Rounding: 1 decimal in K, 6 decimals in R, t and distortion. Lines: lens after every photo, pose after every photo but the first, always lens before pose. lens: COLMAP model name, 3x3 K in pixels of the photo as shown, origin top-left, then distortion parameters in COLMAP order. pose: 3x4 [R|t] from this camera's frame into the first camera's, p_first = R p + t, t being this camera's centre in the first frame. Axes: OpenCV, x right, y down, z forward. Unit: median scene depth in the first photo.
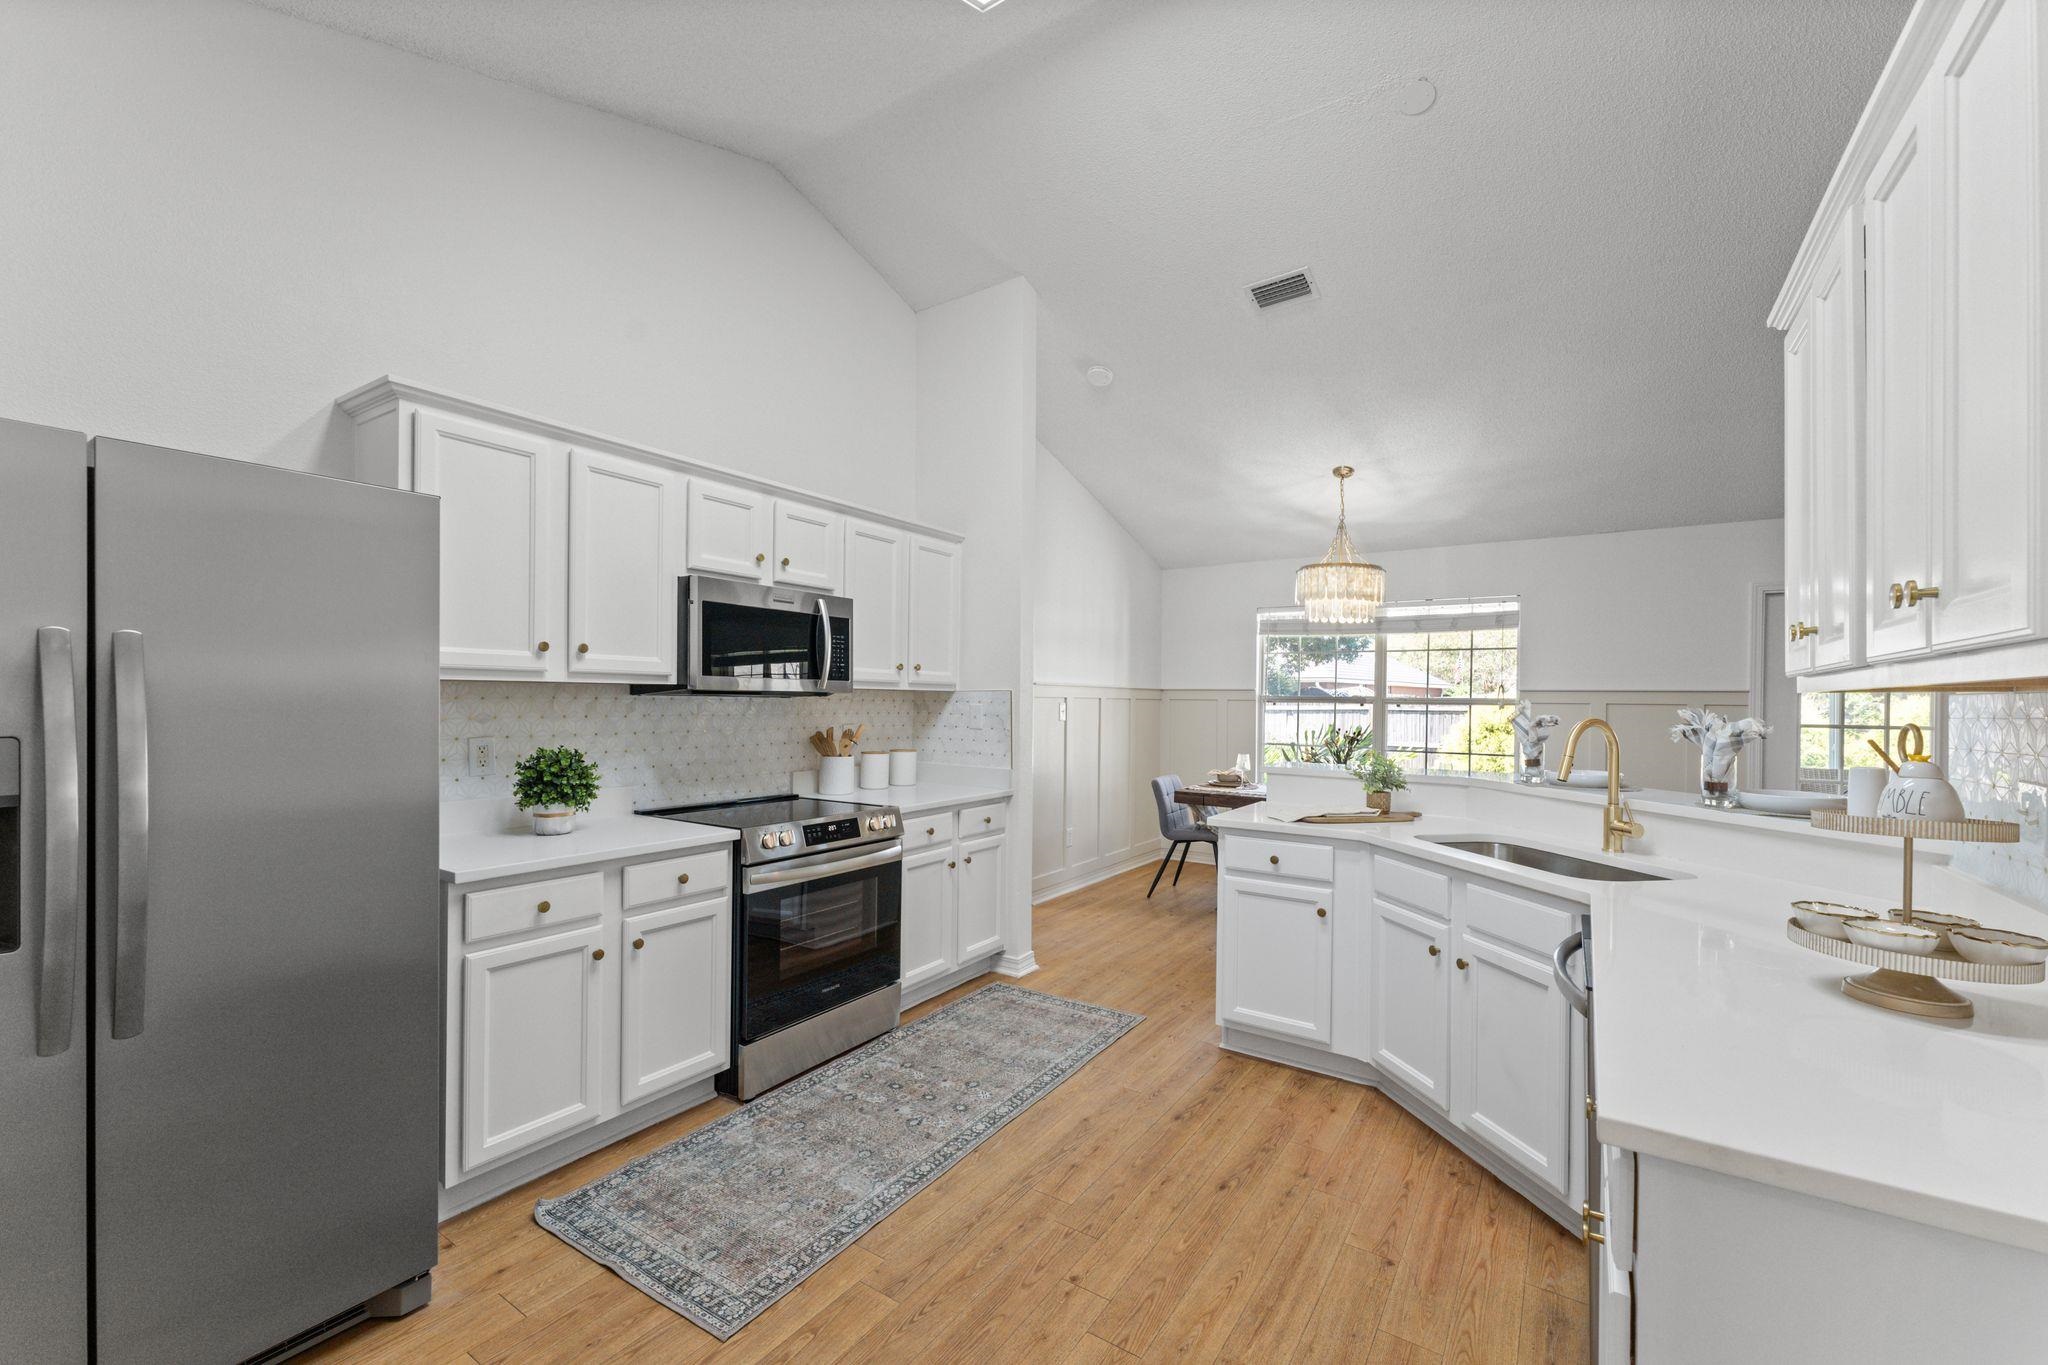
lens RADIAL K [[832.6, 0, 1027.2], [0, 832.6, 703.3], [0, 0, 1]] dist [0.005886, -0.000954]
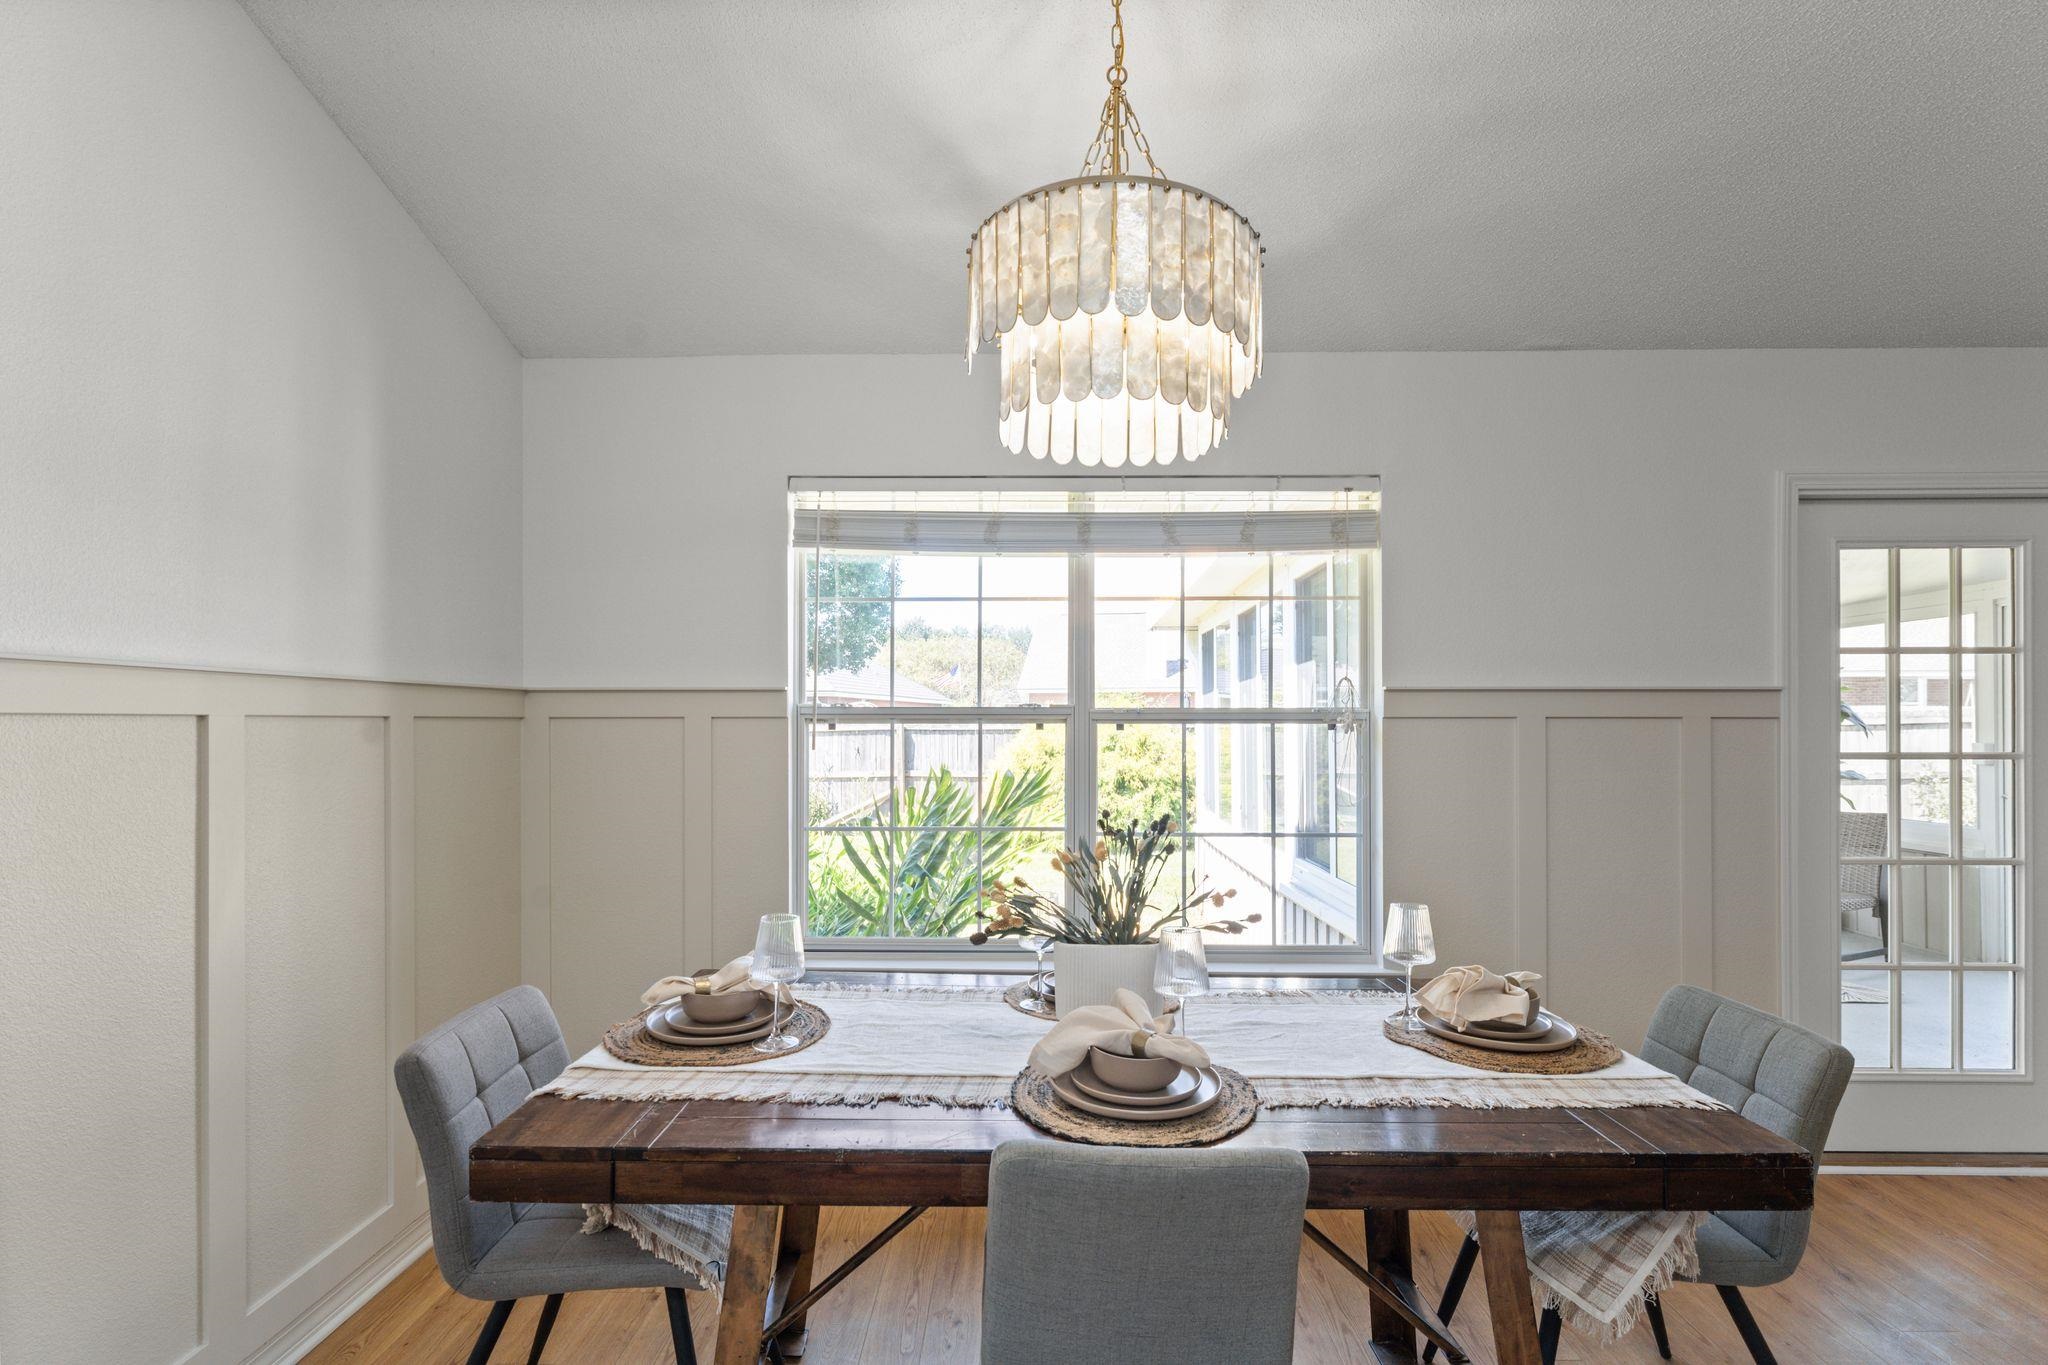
lens RADIAL K [[940.8, 0, 1011.0], [0, 940.8, 713.7], [0, 0, 1]] dist [0.000511, -0.000246]
pose [[0.851629, -0.006747, 0.524101, 0.267477], [0.011523, 0.999916, -0.005851, -0.002997], [-0.524018, 0.011022, 0.851636, 1.137192]]
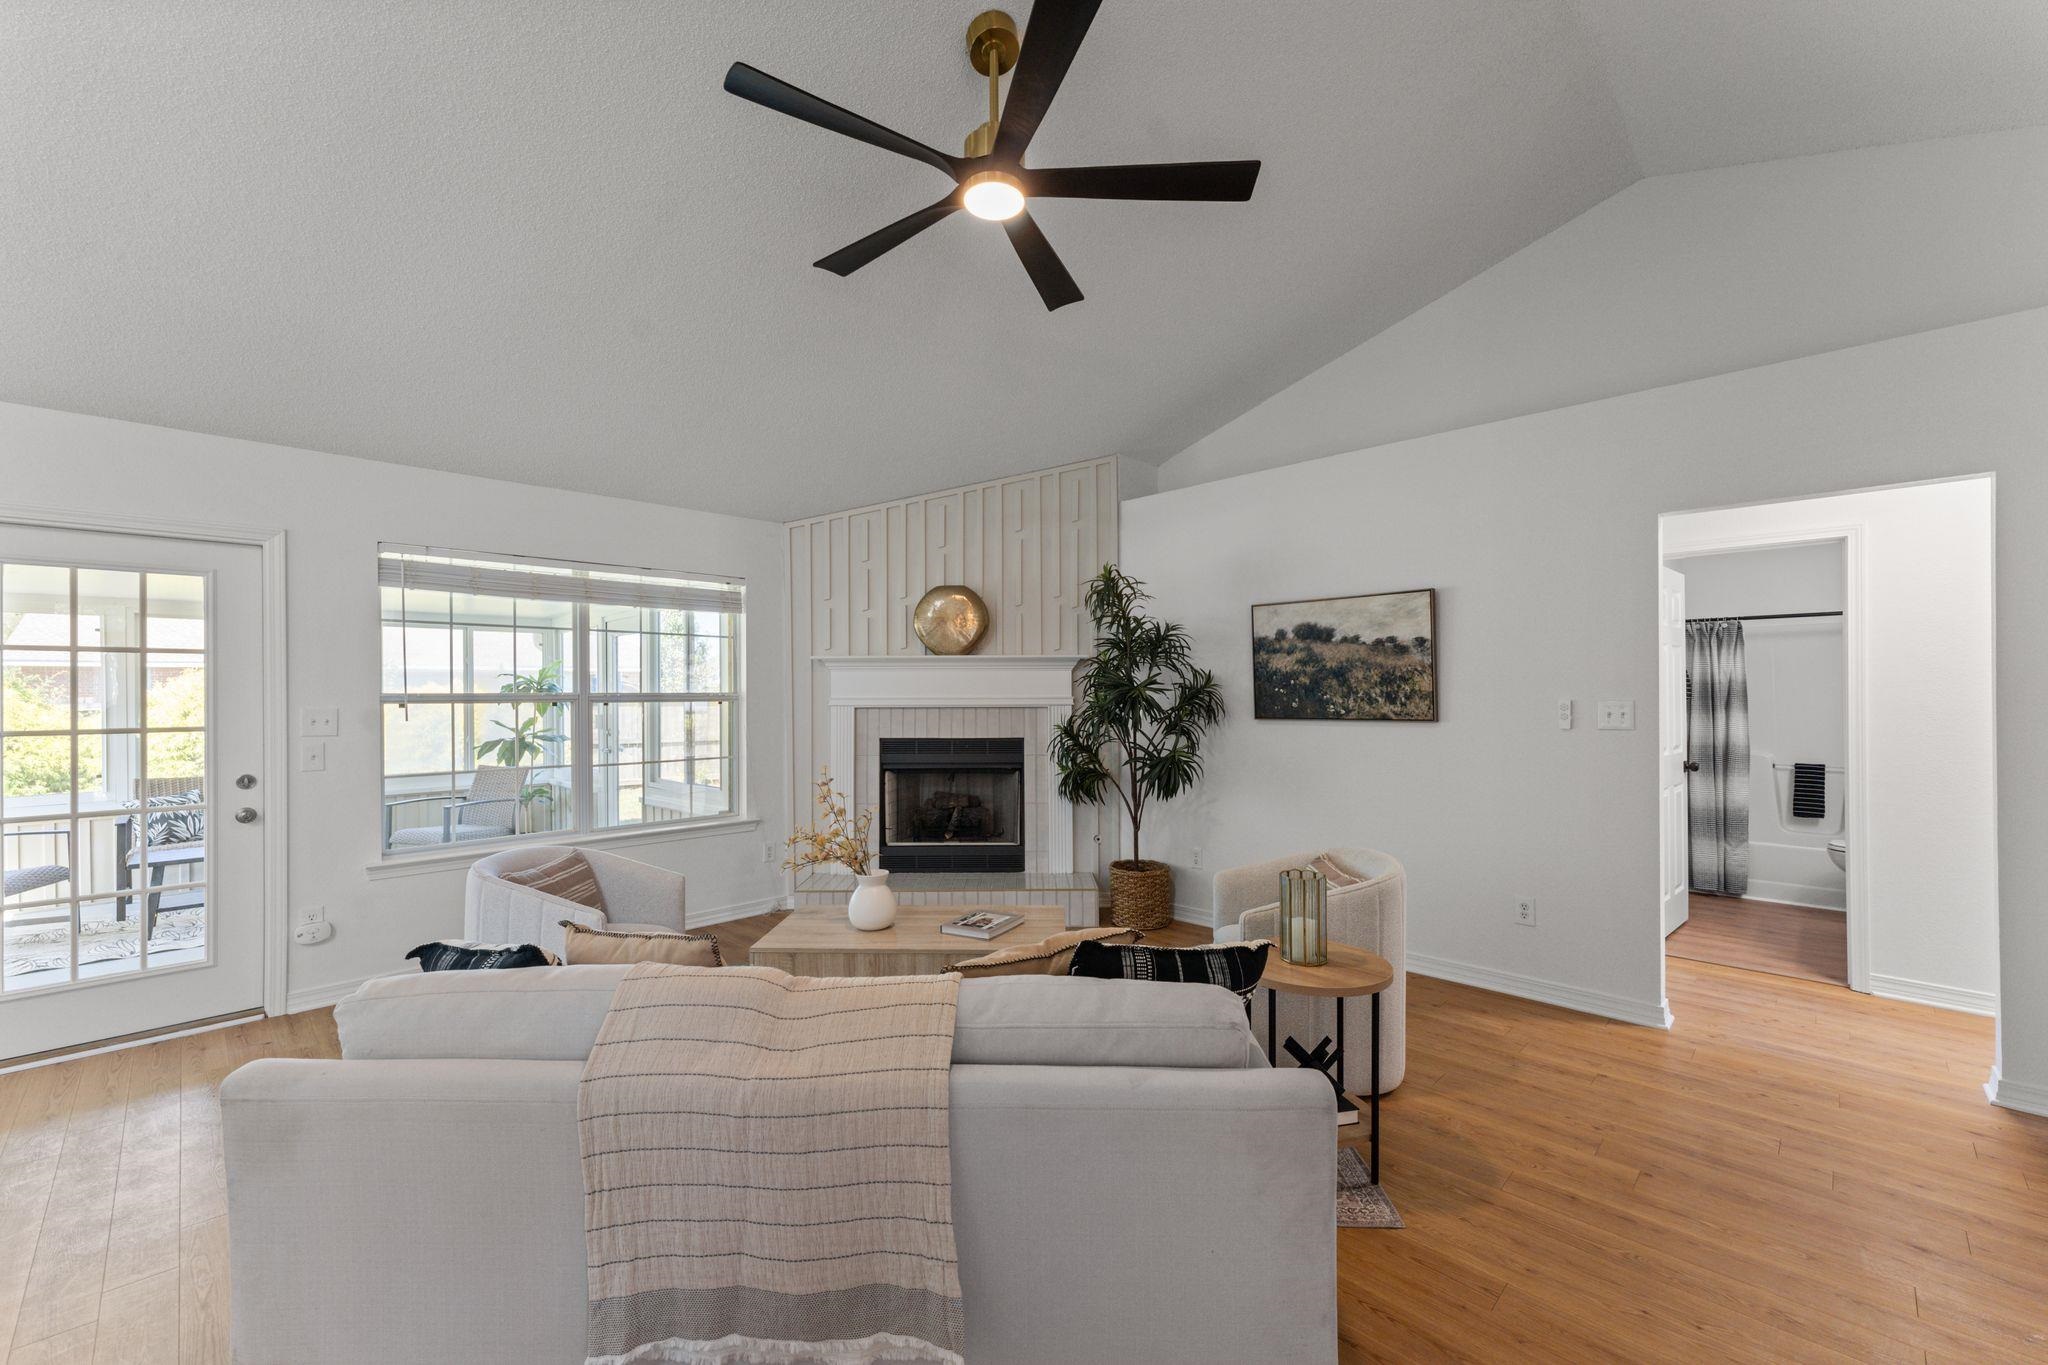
lens RADIAL K [[832.6, 0, 1015.8], [0, 832.6, 689.8], [0, 0, 1]] dist [0.005886, -0.000954]
pose [[0.212371, -0.009282, 0.977145, 0.688038], [0.012558, 0.999898, 0.006768, -0.002056], [-0.977109, 0.010834, 0.212465, 0.168437]]
